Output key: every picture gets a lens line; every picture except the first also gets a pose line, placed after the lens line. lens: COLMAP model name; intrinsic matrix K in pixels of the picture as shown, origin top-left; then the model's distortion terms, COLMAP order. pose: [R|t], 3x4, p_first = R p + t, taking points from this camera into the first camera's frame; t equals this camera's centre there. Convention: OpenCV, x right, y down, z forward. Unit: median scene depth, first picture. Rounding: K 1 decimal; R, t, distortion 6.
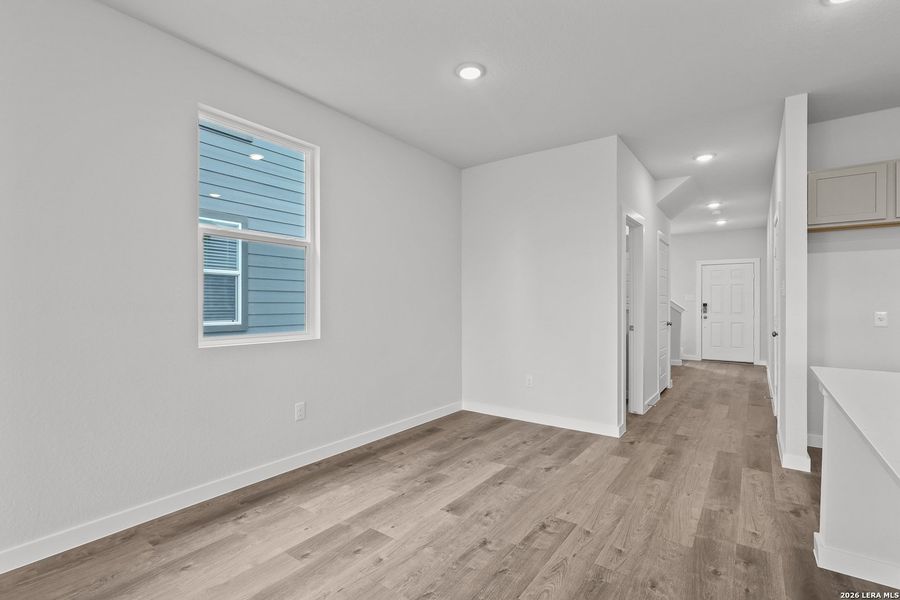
lens RADIAL K [[420.6, 0, 448.1], [0, 420.6, 304.1], [0, 0, 1]] dist [-0.004661, 0.001173]
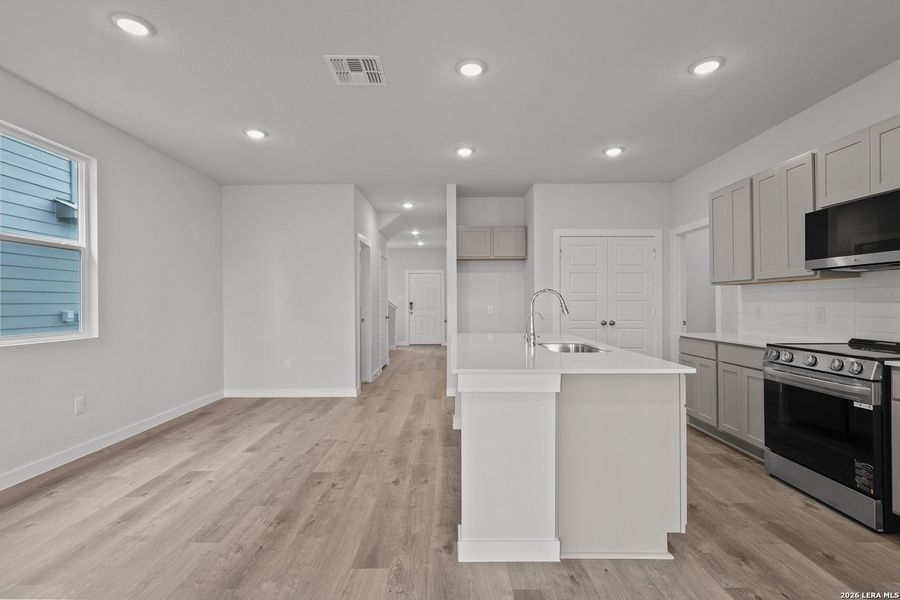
lens RADIAL K [[420.6, 0, 448.6], [0, 420.6, 300.6], [0, 0, 1]] dist [-0.004661, 0.001173]
pose [[0.807758, -0.003974, 0.589501, -0.209361], [0.008311, 0.999955, -0.004647, 0.001112], [-0.589456, 0.008653, 0.807754, -0.393290]]
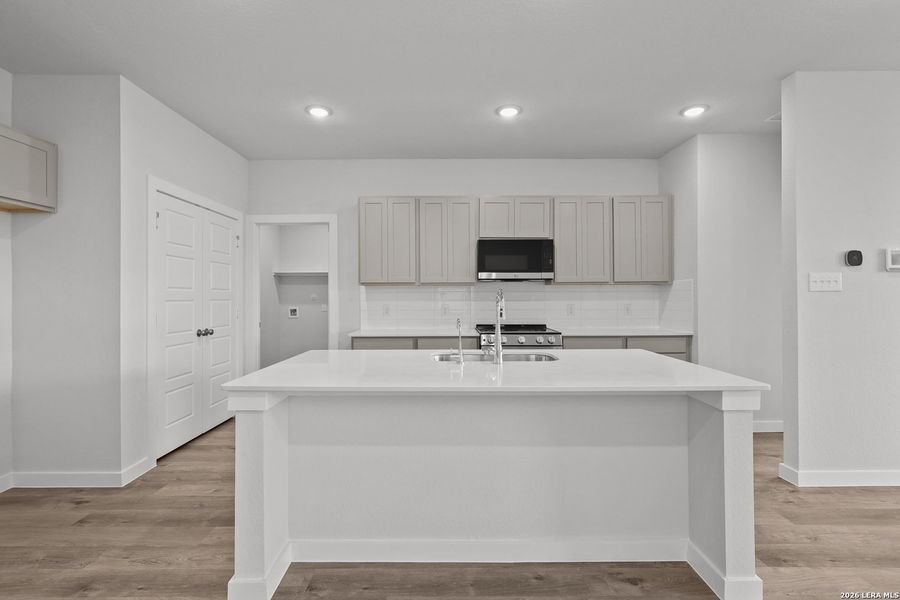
lens RADIAL K [[420.6, 0, 447.8], [0, 420.6, 292.0], [0, 0, 1]] dist [-0.004661, 0.001173]
pose [[-0.592304, 0.004096, 0.805704, -0.037296], [0.003220, 0.999991, -0.002716, -0.018907], [-0.805708, 0.000986, -0.592312, 0.719947]]
